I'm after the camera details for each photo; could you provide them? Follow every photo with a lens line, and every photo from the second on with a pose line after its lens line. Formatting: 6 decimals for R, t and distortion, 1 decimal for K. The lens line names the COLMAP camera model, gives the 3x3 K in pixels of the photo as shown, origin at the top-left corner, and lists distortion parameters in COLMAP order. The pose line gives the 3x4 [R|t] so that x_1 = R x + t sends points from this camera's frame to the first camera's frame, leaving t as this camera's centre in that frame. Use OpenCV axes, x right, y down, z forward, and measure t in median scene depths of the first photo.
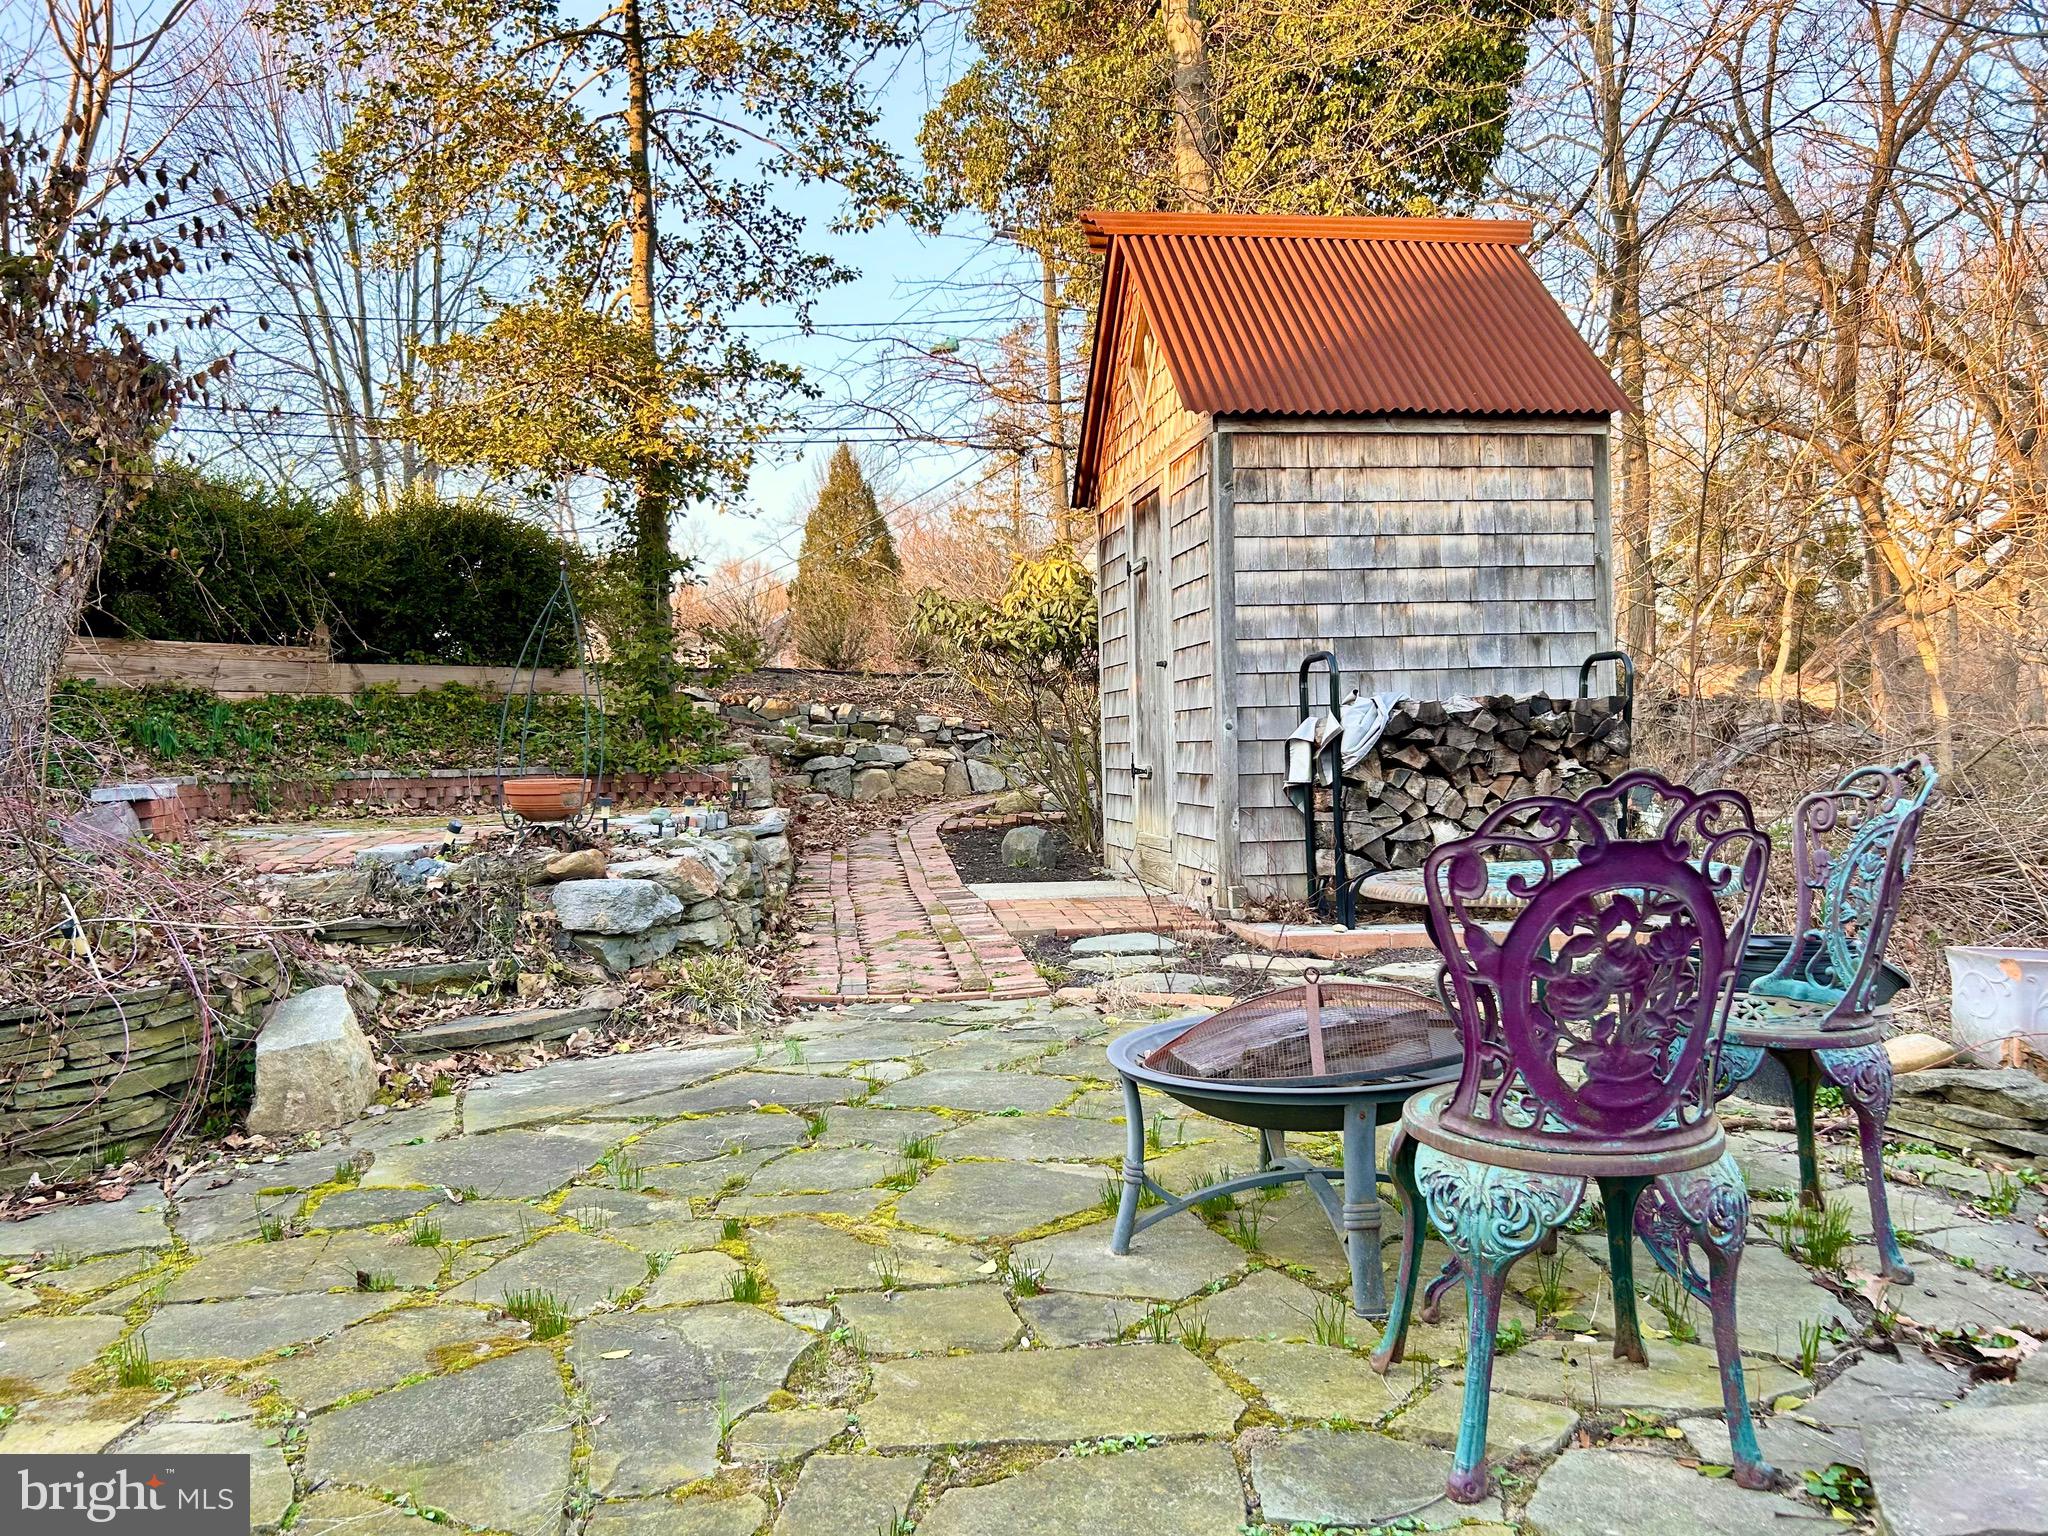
lens RADIAL K [[1562.1, 0, 1021.6], [0, 1562.1, 767.0], [0, 0, 1]] dist [0.059065, -0.014909]
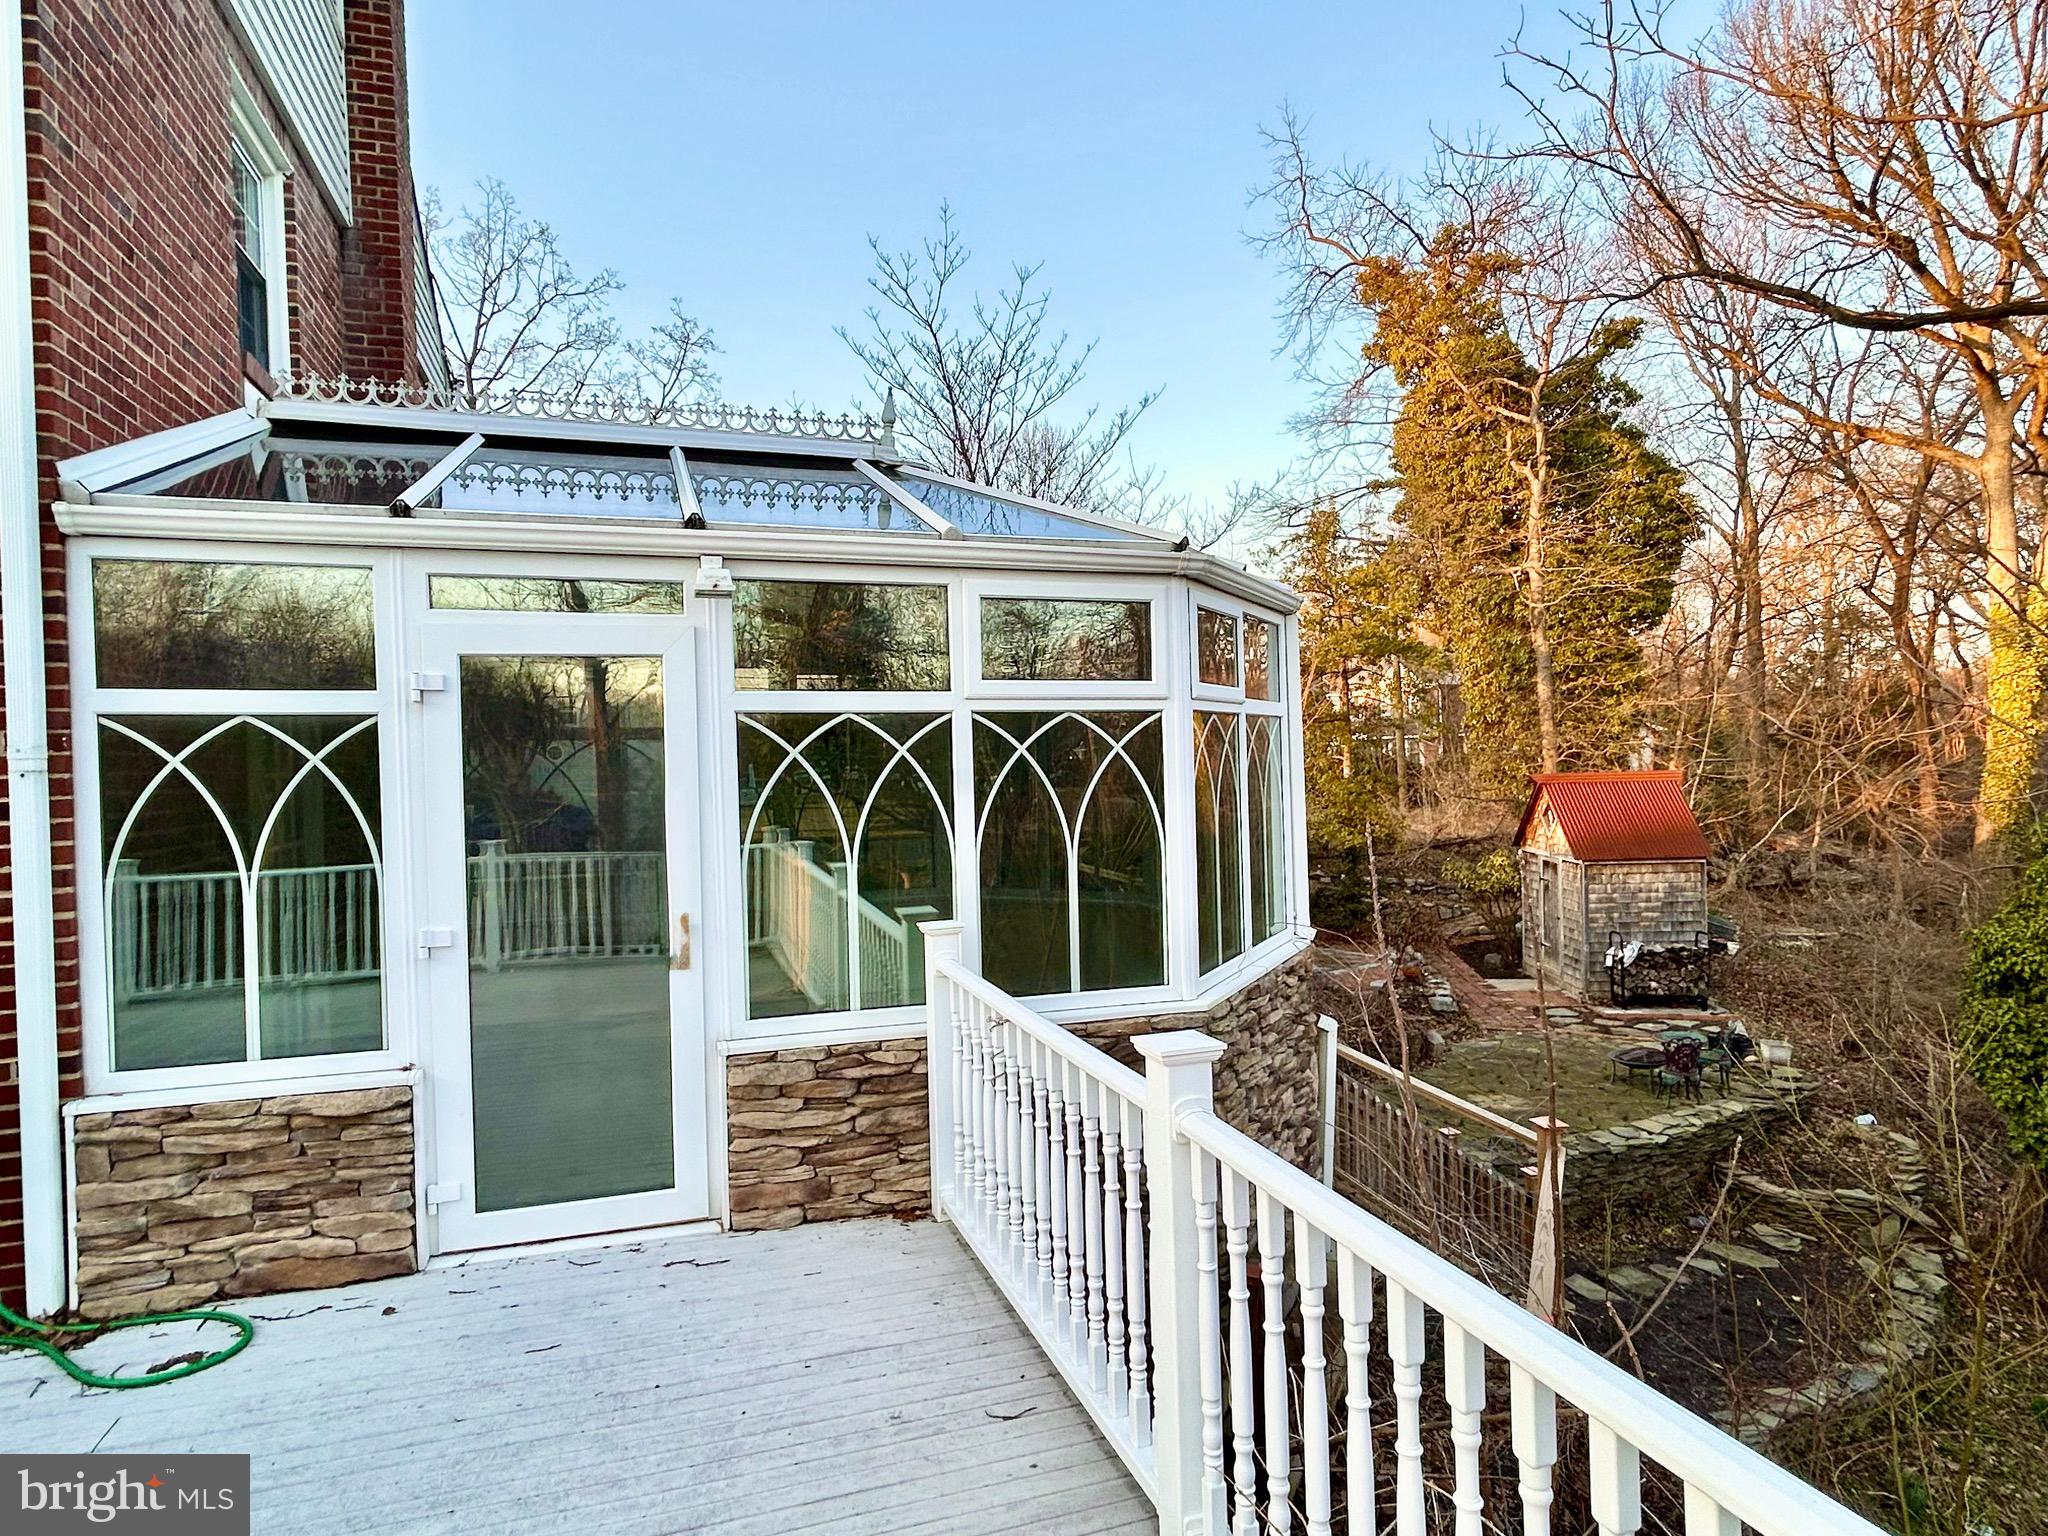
lens RADIAL K [[1168.8, 0, 1028.1], [0, 1168.8, 762.9], [0, 0, 1]] dist [-0.003809, -0.000293]
pose [[0.979512, 0.003673, -0.201351, -0.567330], [-0.003057, 0.999990, 0.003370, -0.445125], [0.201362, -0.002686, 0.979513, -1.809016]]
